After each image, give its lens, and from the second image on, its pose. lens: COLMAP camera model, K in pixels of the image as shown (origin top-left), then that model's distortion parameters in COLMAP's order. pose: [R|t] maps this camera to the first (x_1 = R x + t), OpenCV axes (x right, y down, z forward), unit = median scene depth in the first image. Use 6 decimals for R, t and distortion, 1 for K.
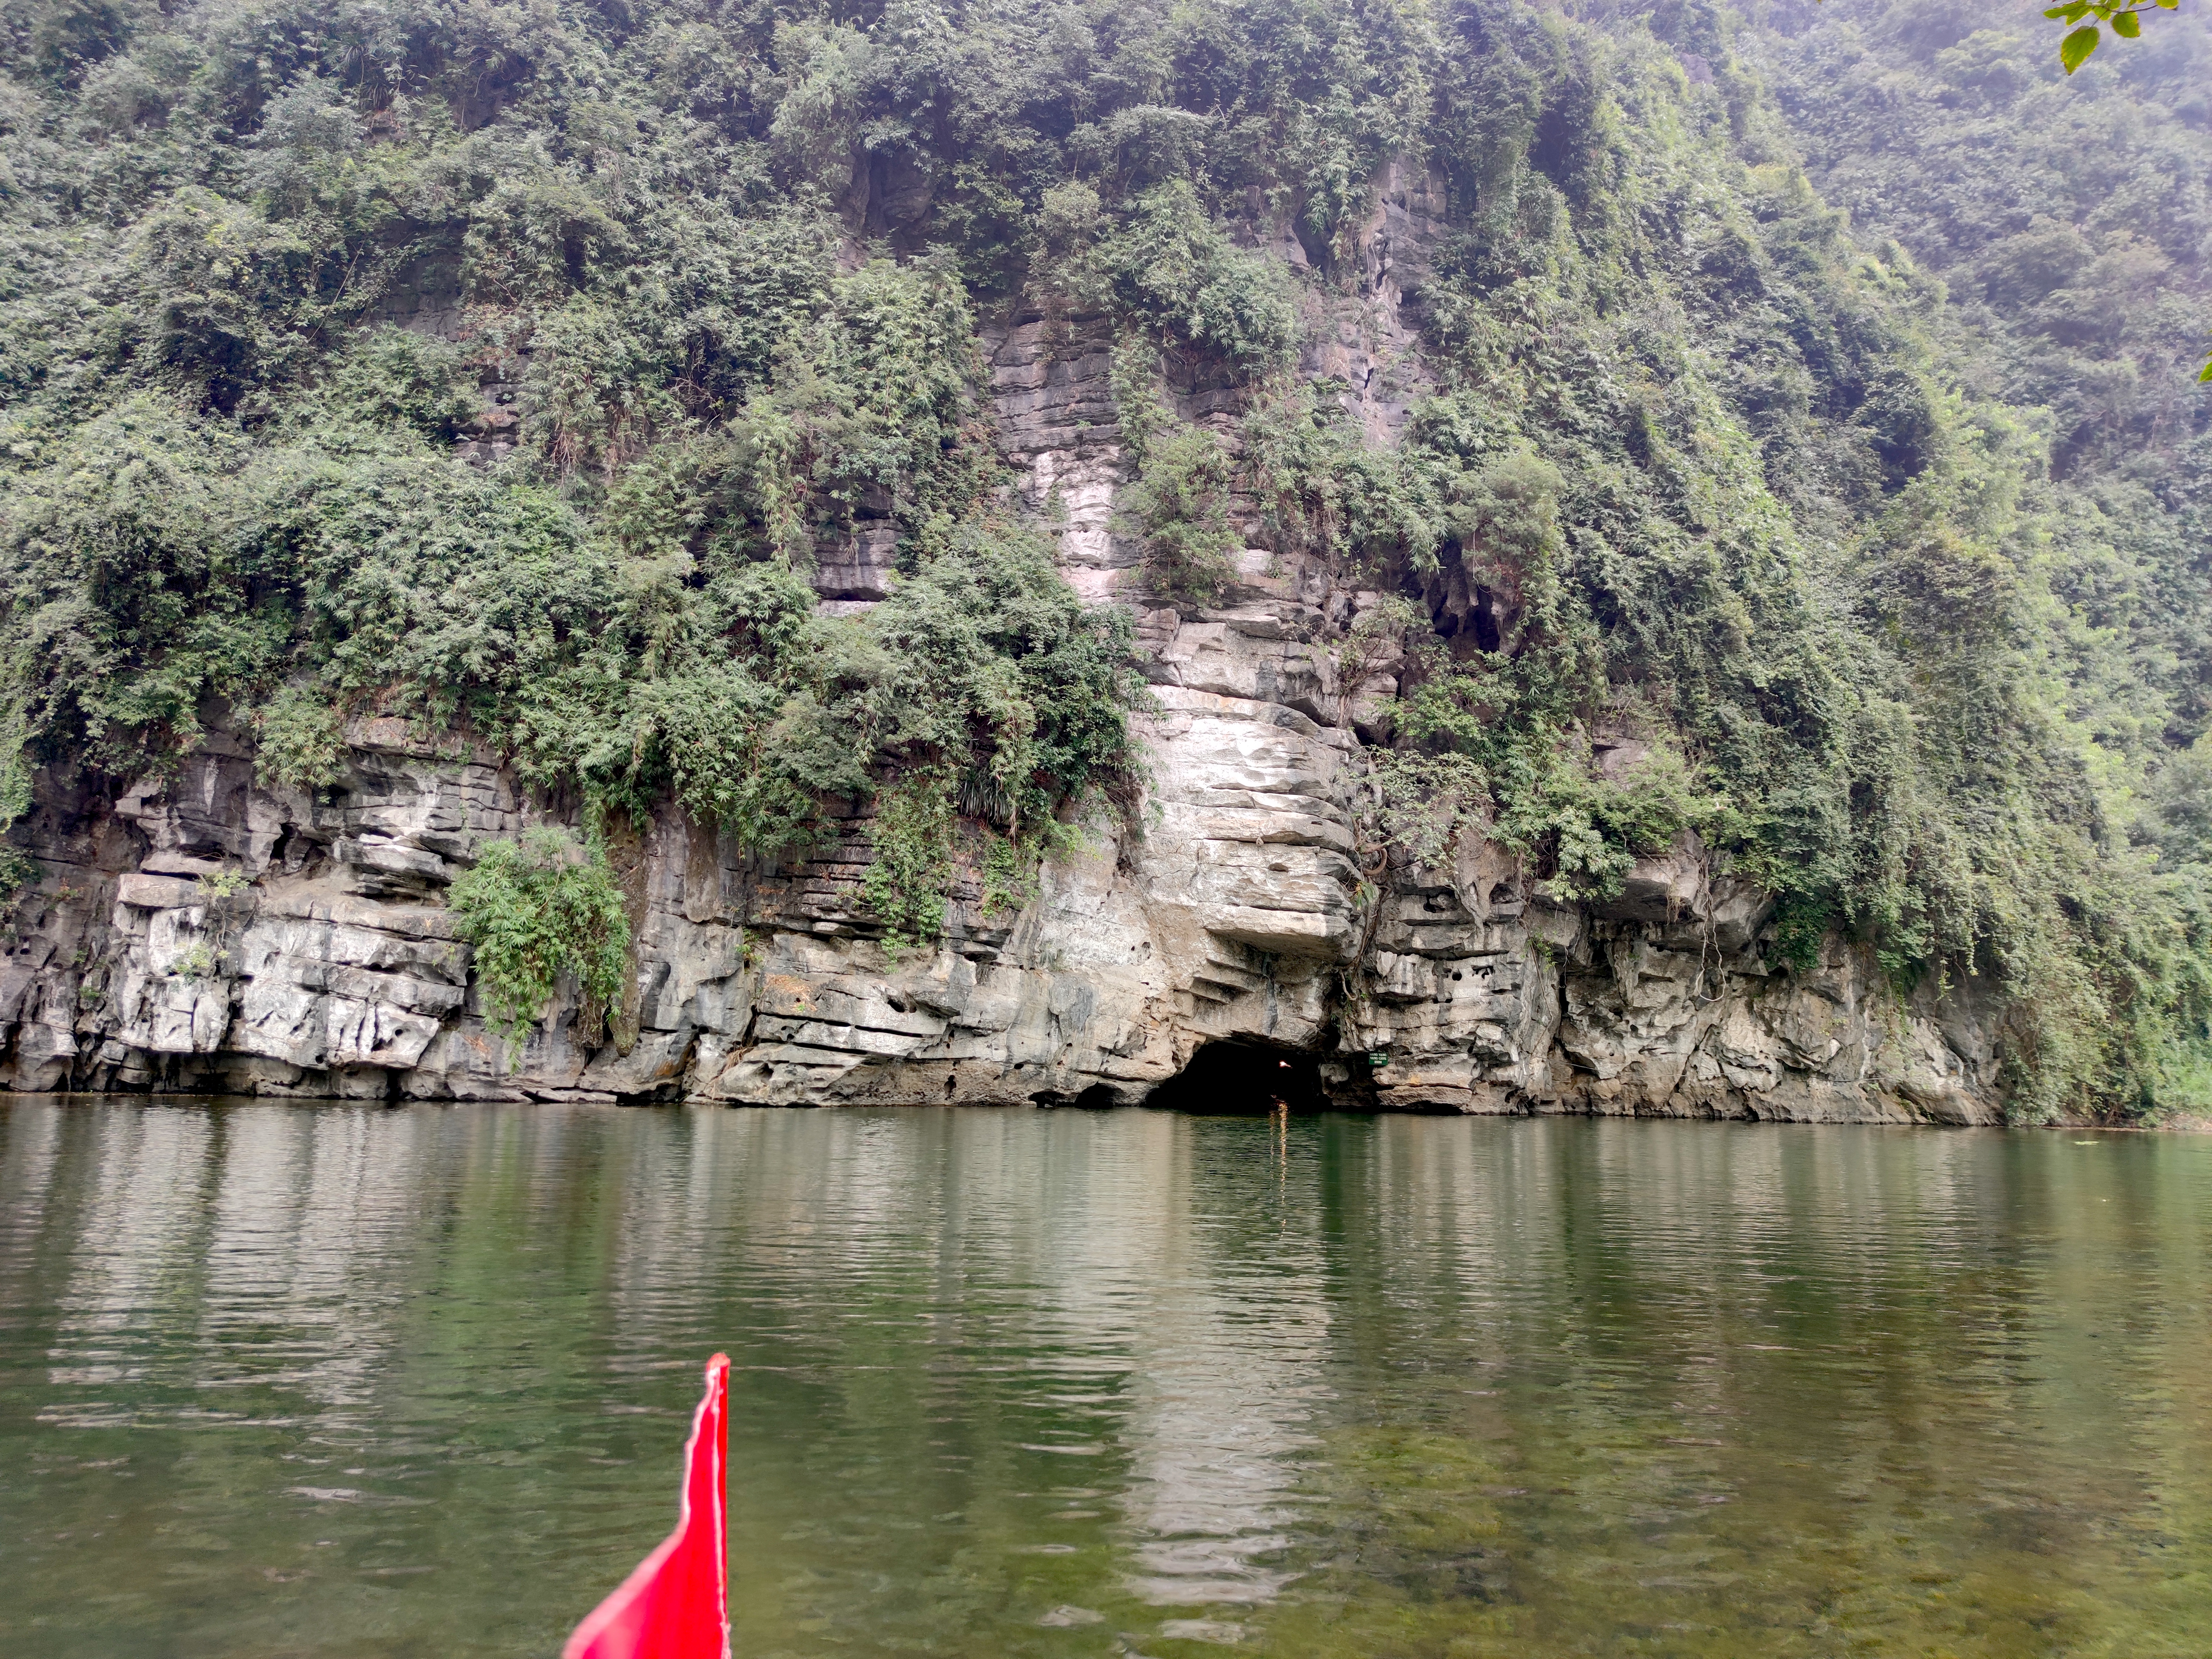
lens RADIAL K [[1550.1, 0, 1110.3], [0, 1550.1, 836.5], [0, 0, 1]] dist [0.162636, -0.425877]
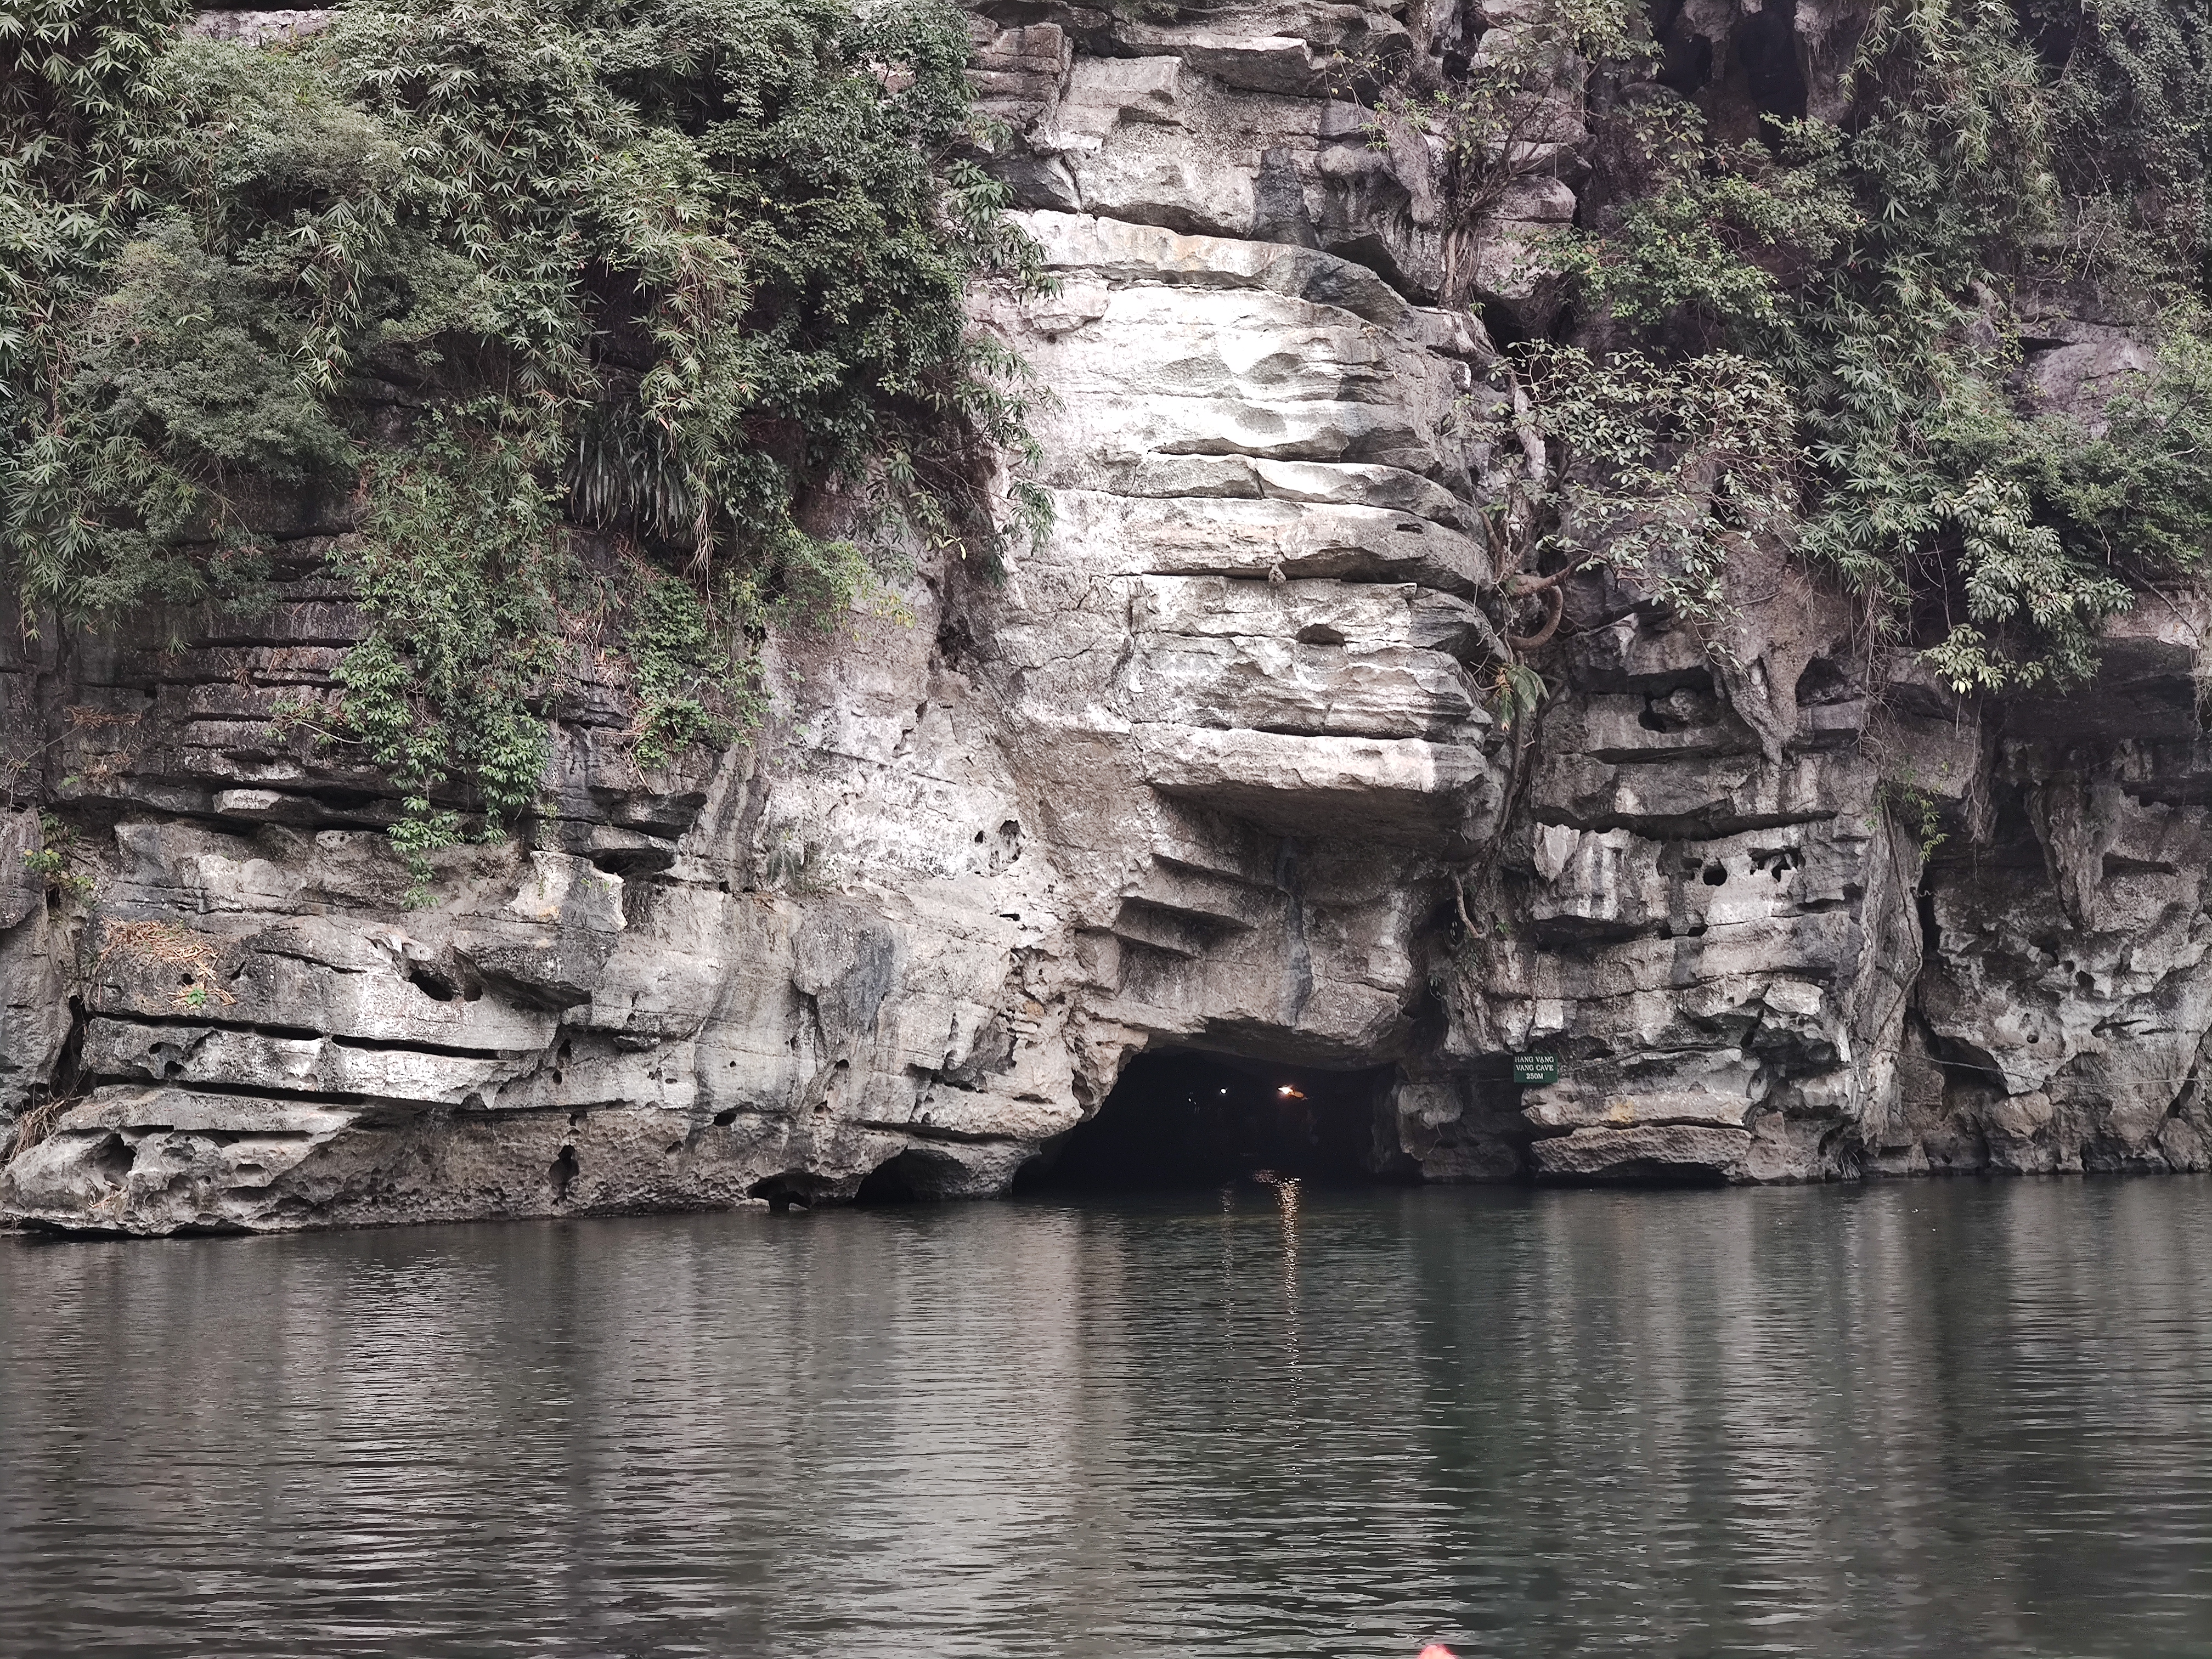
lens RADIAL K [[3213.6, 0, 1106.0], [0, 3213.6, 829.5], [0, 0, 1]] dist [0.250961, -1.049695]
pose [[0.995171, -0.030901, 0.093169, -0.034940], [0.025365, 0.997874, 0.060026, 0.018494], [-0.094826, -0.057373, 0.993839, 0.117676]]
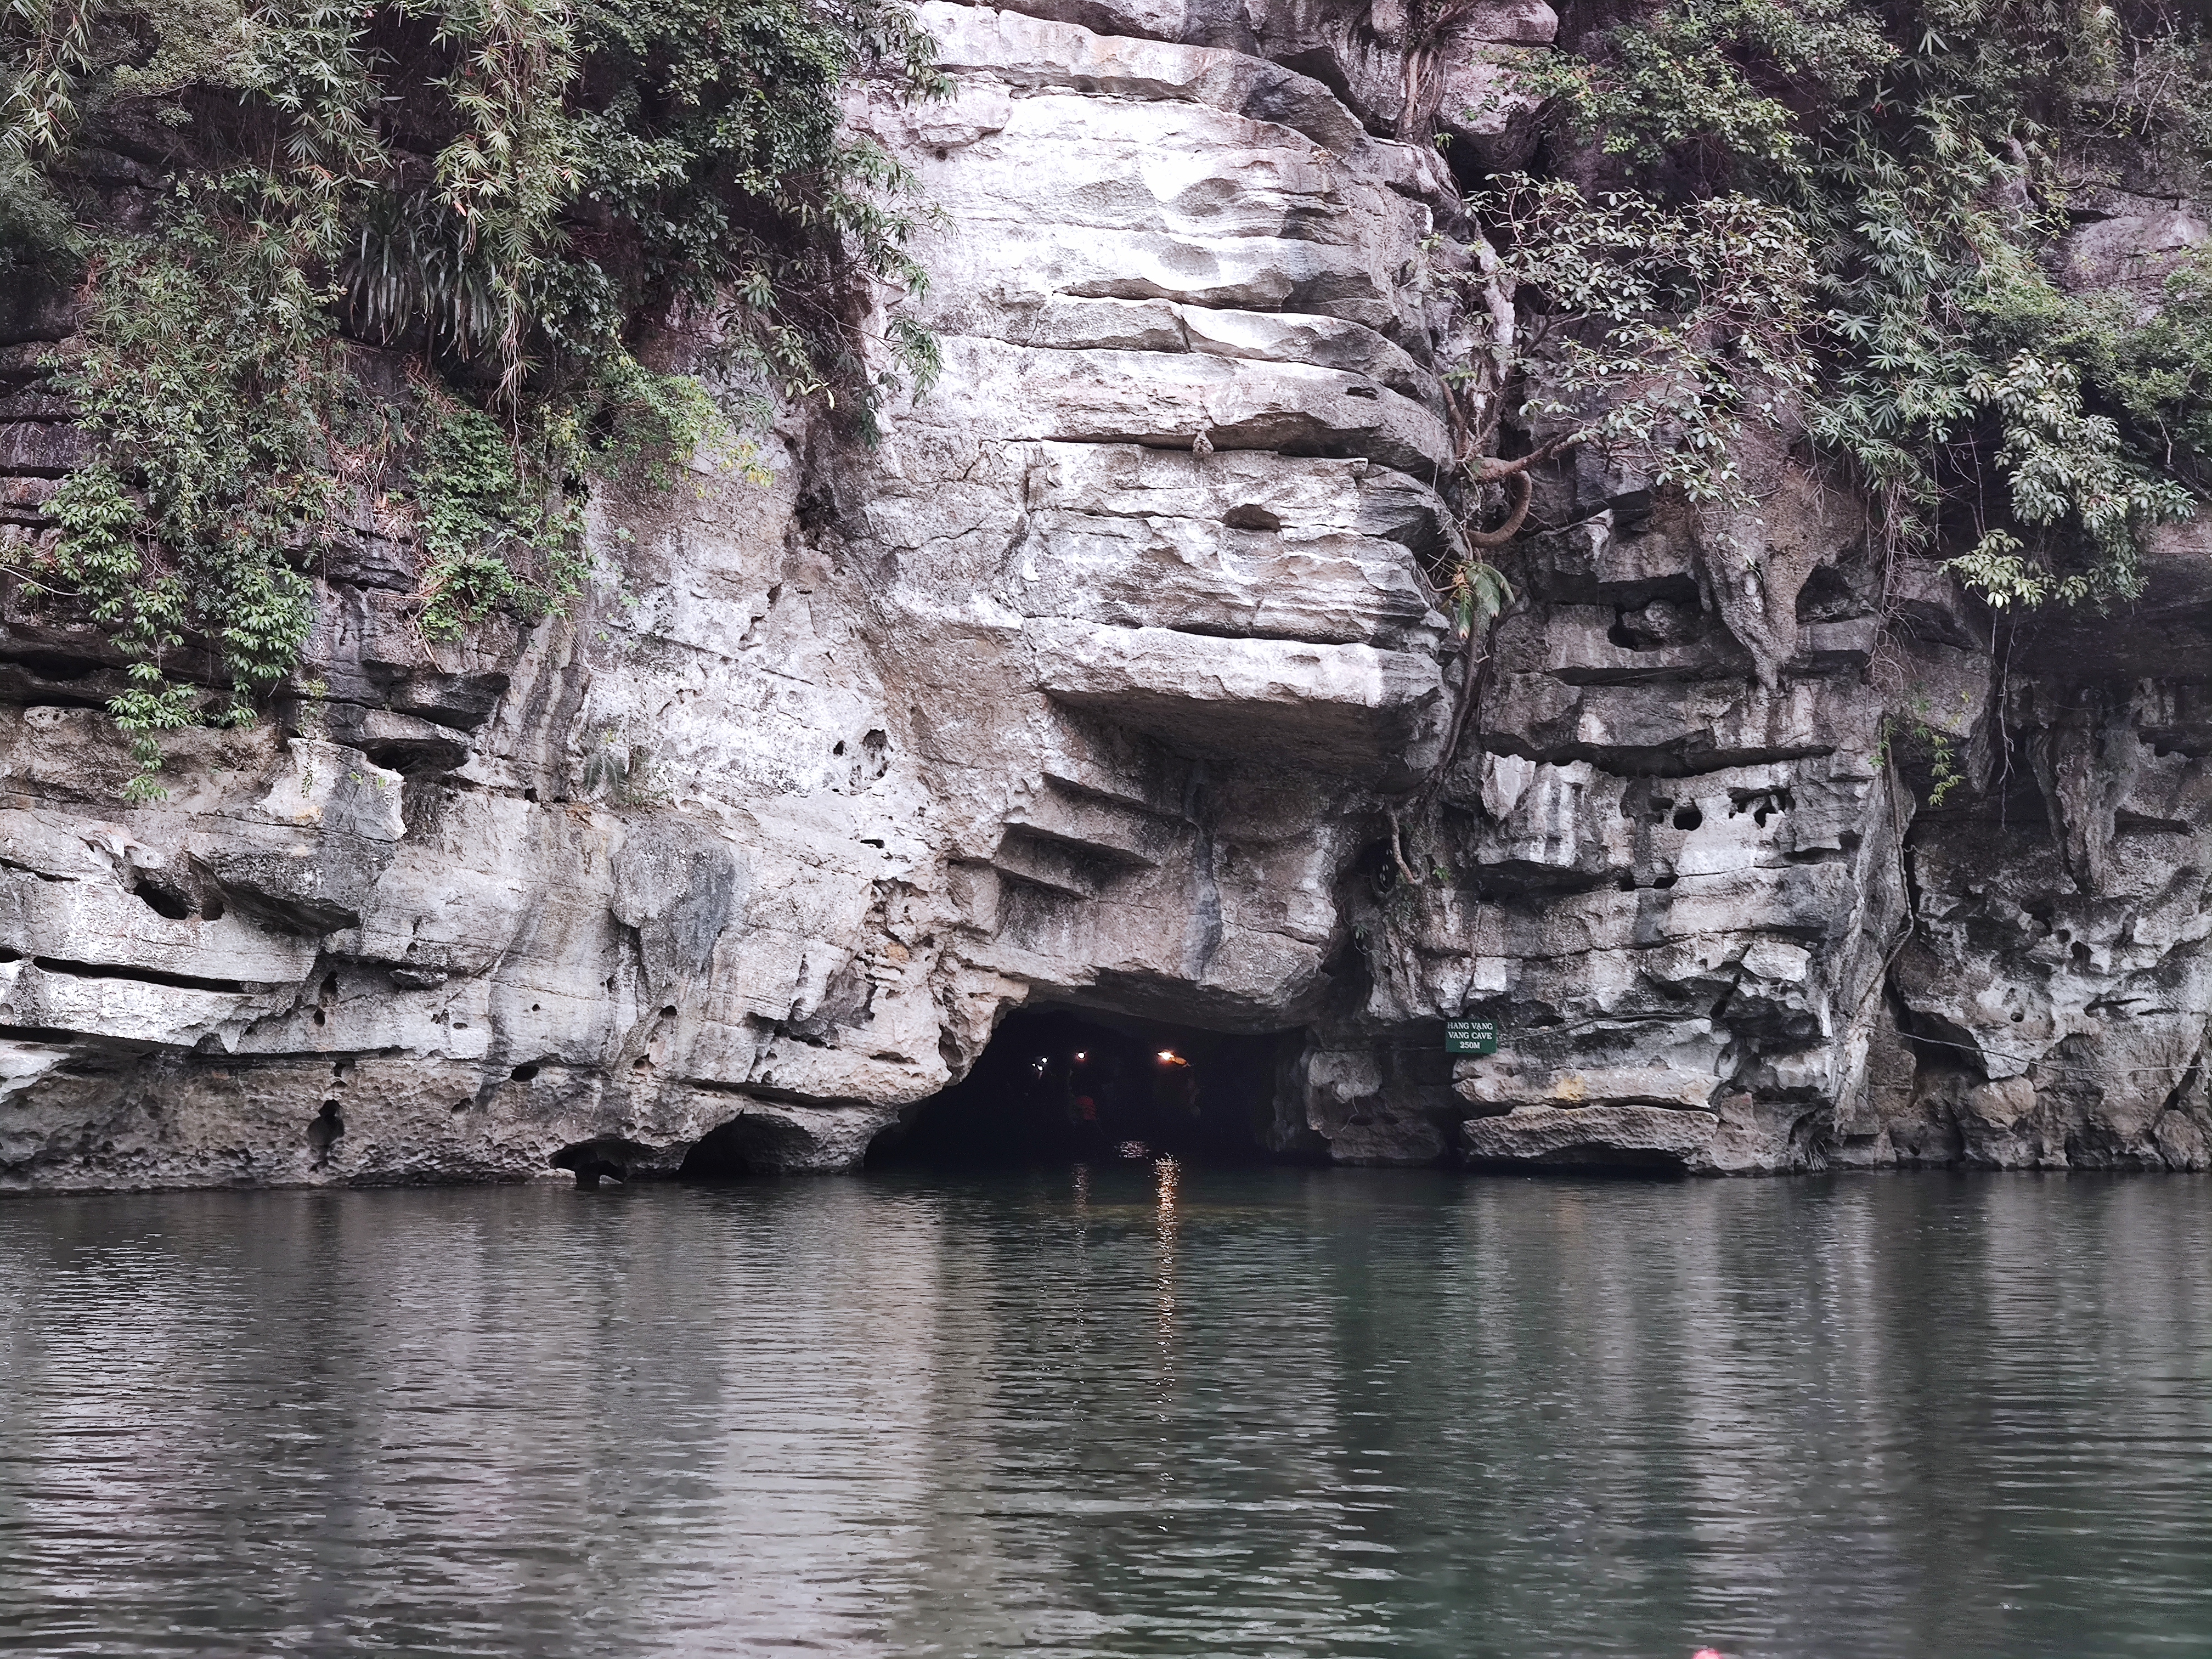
lens RADIAL K [[3213.6, 0, 1106.0], [0, 3213.6, 829.5], [0, 0, 1]] dist [0.250961, -1.049695]
pose [[0.989585, -0.004296, 0.143884, -0.033679], [-0.005973, 0.997468, 0.070867, 0.039138], [-0.143825, -0.070988, 0.987054, 0.255100]]
